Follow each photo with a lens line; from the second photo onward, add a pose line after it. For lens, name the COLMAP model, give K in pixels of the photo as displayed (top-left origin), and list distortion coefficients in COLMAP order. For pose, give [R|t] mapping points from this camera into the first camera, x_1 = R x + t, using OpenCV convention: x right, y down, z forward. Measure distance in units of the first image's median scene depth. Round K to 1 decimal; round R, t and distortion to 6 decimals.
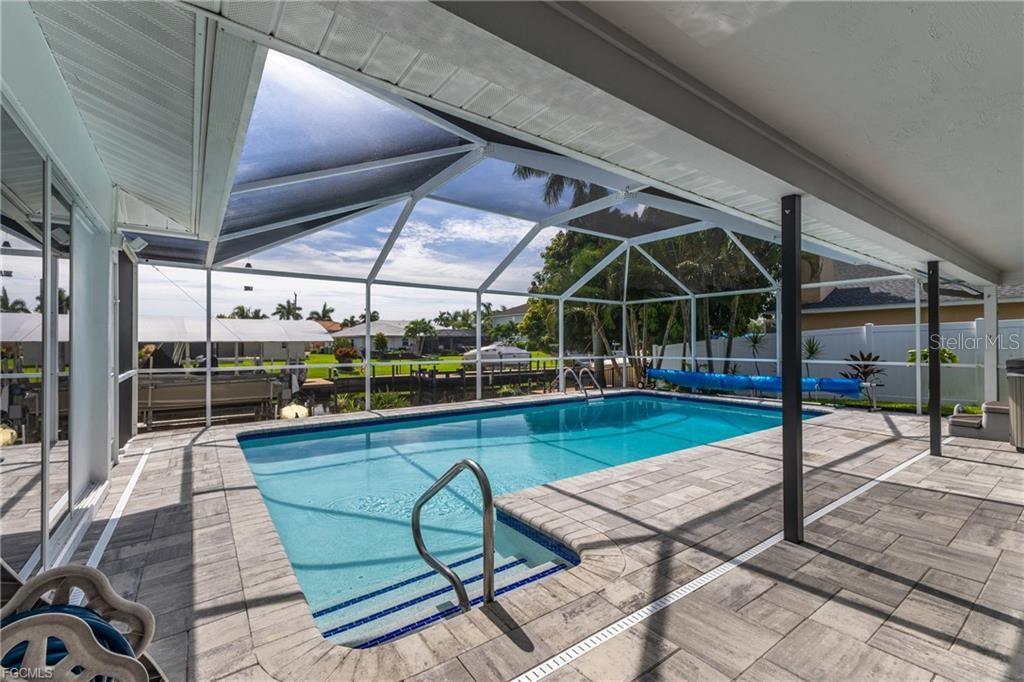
lens RADIAL K [[440.2, 0, 514.7], [0, 440.2, 340.9], [0, 0, 1]] dist [0.010816, -0.001626]
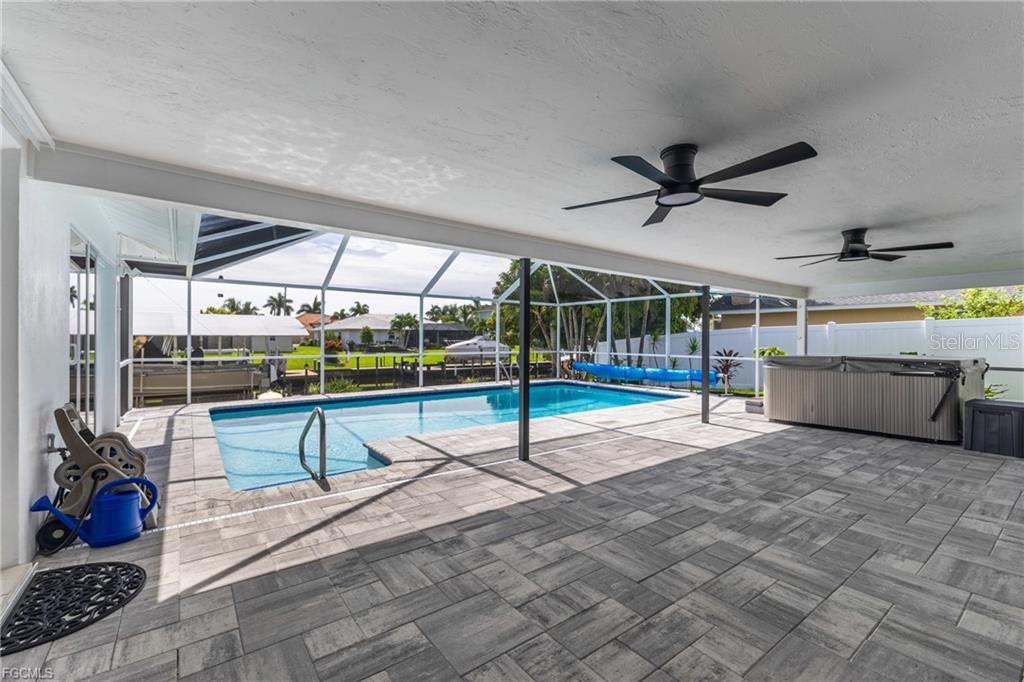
lens RADIAL K [[440.2, 0, 515.7], [0, 440.2, 340.8], [0, 0, 1]] dist [0.010816, -0.001626]
pose [[0.999888, 0.008072, 0.012641, 0.186859], [-0.008253, 0.999863, 0.014354, -0.011497], [-0.012523, -0.014457, 0.999817, -0.229893]]
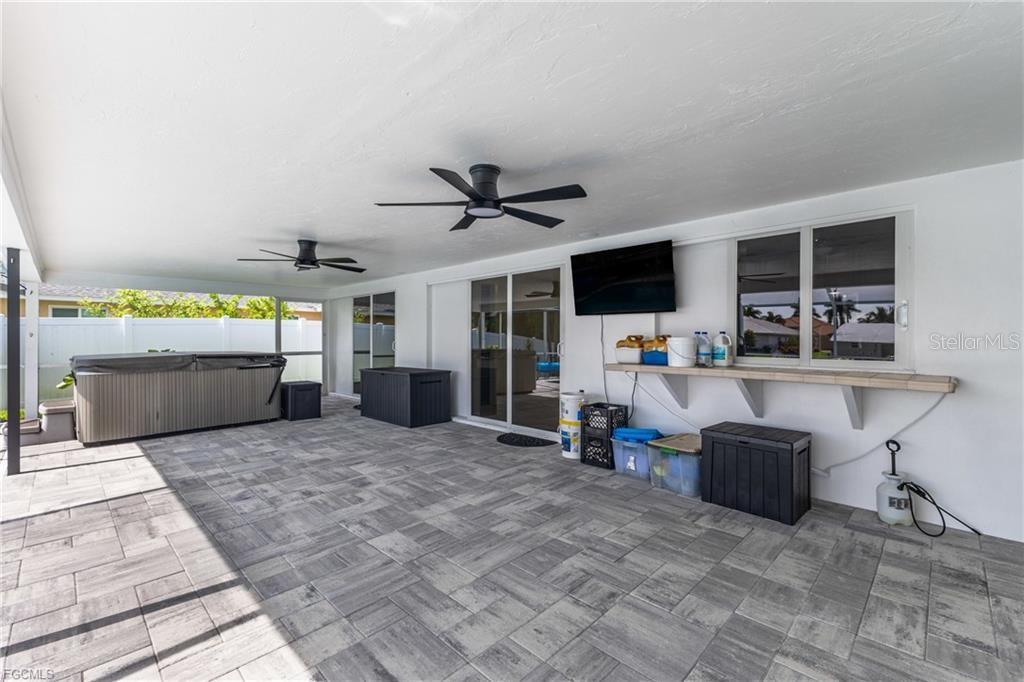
lens RADIAL K [[440.2, 0, 517.9], [0, 440.2, 336.2], [0, 0, 1]] dist [0.010816, -0.001626]
pose [[-0.165062, 0.010998, 0.986222, -0.039615], [-0.011032, 0.999855, -0.012997, -0.005267], [-0.986222, -0.013025, -0.164917, 0.103135]]
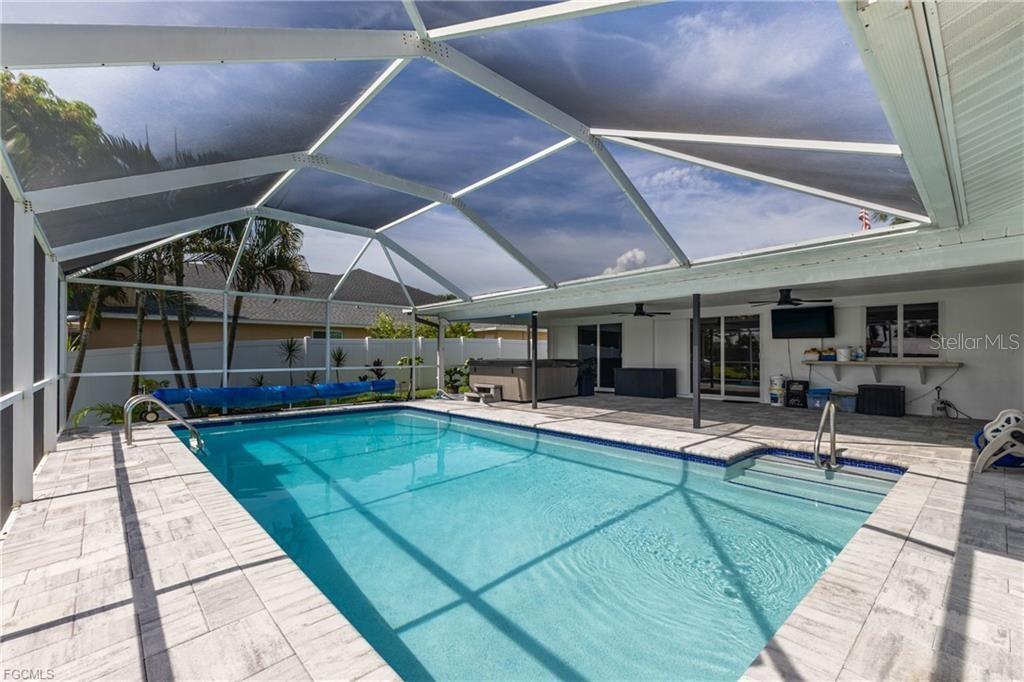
lens RADIAL K [[440.2, 0, 513.8], [0, 440.2, 350.0], [0, 0, 1]] dist [0.010816, -0.001626]
pose [[-0.116161, 0.014211, 0.993129, -0.584778], [-0.008305, 0.999849, -0.015278, 0.013754], [-0.993196, -0.010023, -0.116025, 0.769757]]
